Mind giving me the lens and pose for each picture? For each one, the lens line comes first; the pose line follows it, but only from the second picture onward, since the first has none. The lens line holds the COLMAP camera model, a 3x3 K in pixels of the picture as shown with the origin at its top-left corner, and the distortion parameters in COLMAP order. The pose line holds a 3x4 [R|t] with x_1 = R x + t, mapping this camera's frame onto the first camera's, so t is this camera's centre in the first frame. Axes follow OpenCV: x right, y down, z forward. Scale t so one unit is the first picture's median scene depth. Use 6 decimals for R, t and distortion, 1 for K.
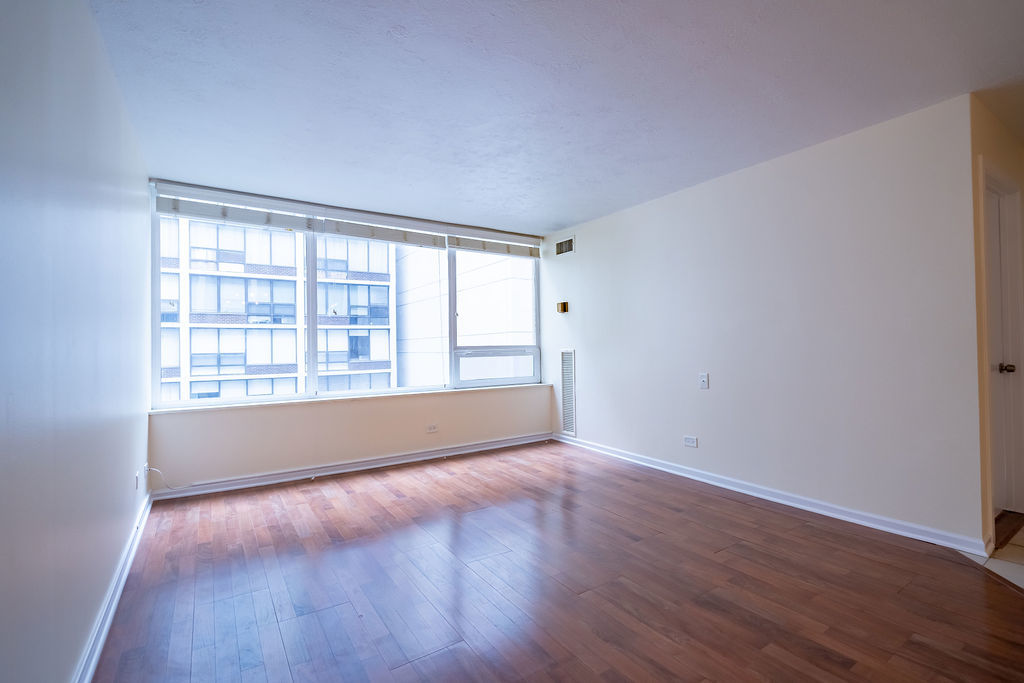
lens RADIAL K [[464.0, 0, 509.5], [0, 464.0, 344.8], [0, 0, 1]] dist [-0.001576, -0.000186]
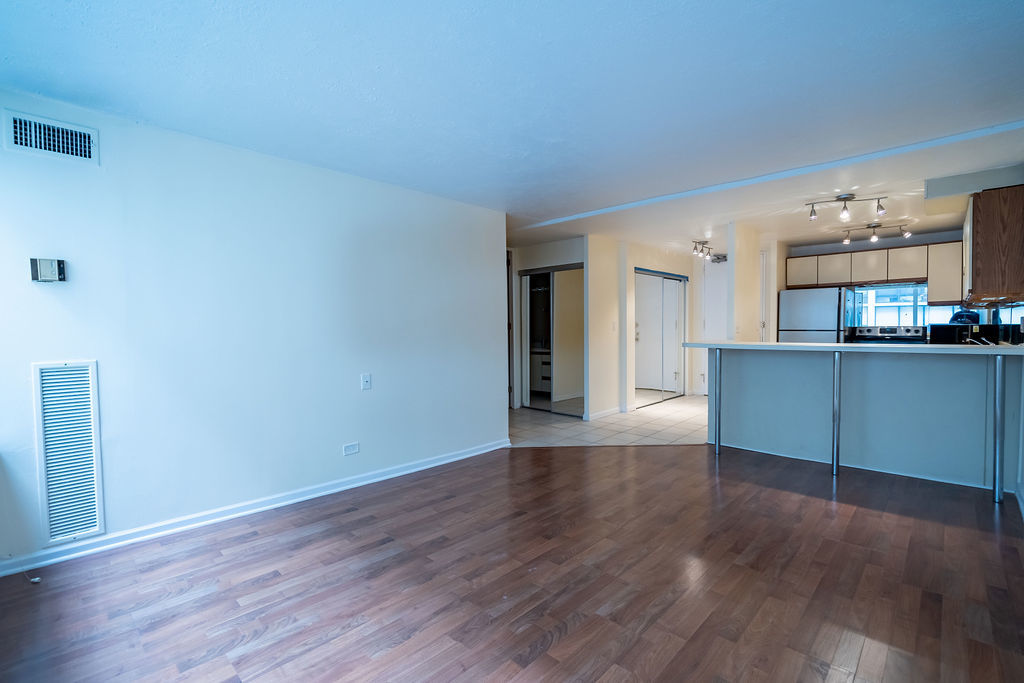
lens RADIAL K [[464.0, 0, 509.5], [0, 464.0, 344.8], [0, 0, 1]] dist [-0.001576, -0.000186]
pose [[-0.231048, -0.018657, 0.972763, -0.448379], [0.008781, 0.999735, 0.021260, -0.013283], [-0.972903, 0.013454, -0.230823, 0.691843]]
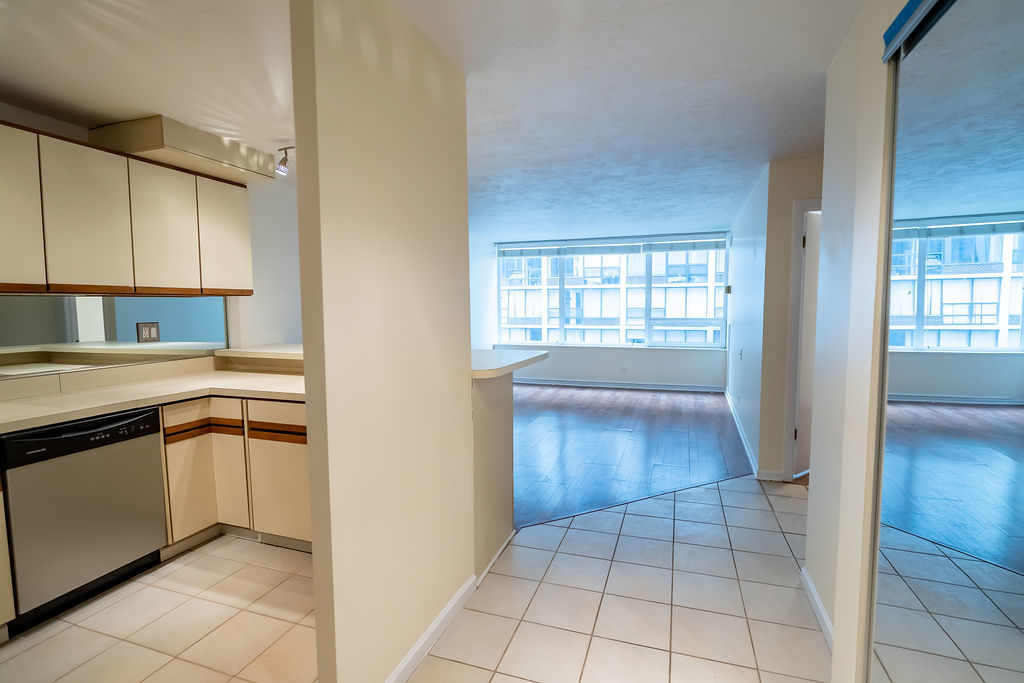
lens RADIAL K [[478.8, 0, 518.5], [0, 478.8, 341.2], [0, 0, 1]] dist [0.001165, 0.000499]
pose [[0.610278, 0.074070, -0.788717, 0.835783], [0.002289, 0.995450, 0.095257, -0.069943], [0.792184, -0.059939, 0.607332, -0.262785]]
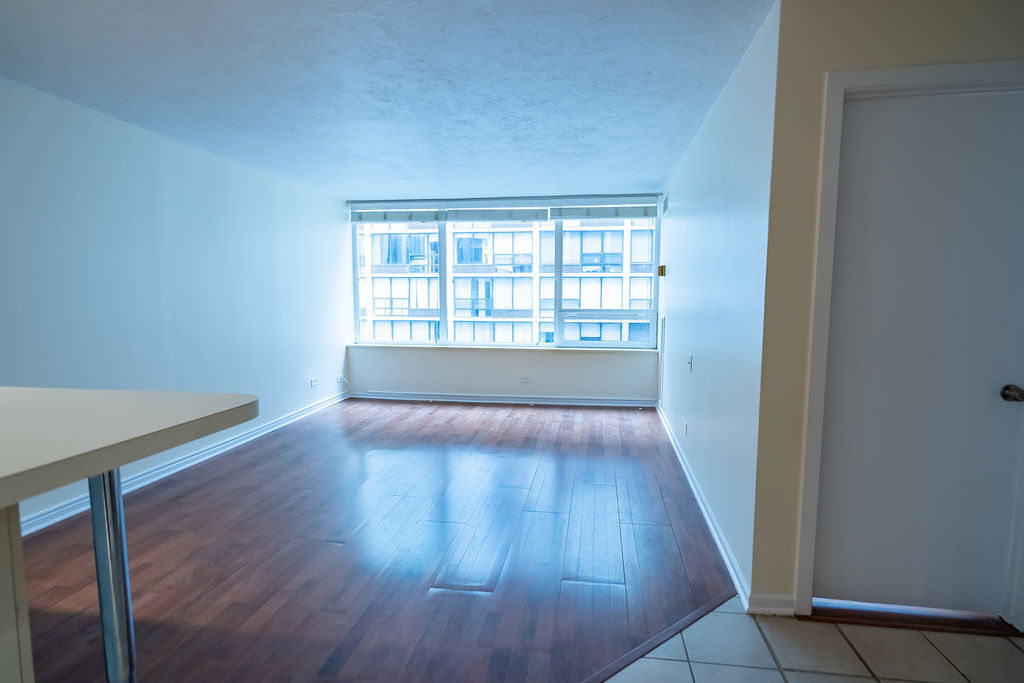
lens RADIAL K [[493.1, 0, 526.2], [0, 493.1, 343.1], [0, 0, 1]] dist [0.000418, -0.000003]
pose [[0.747564, 0.081891, -0.659122, 0.600731], [-0.008999, 0.993528, 0.113232, -0.048058], [0.664129, -0.078717, 0.743462, 0.067946]]
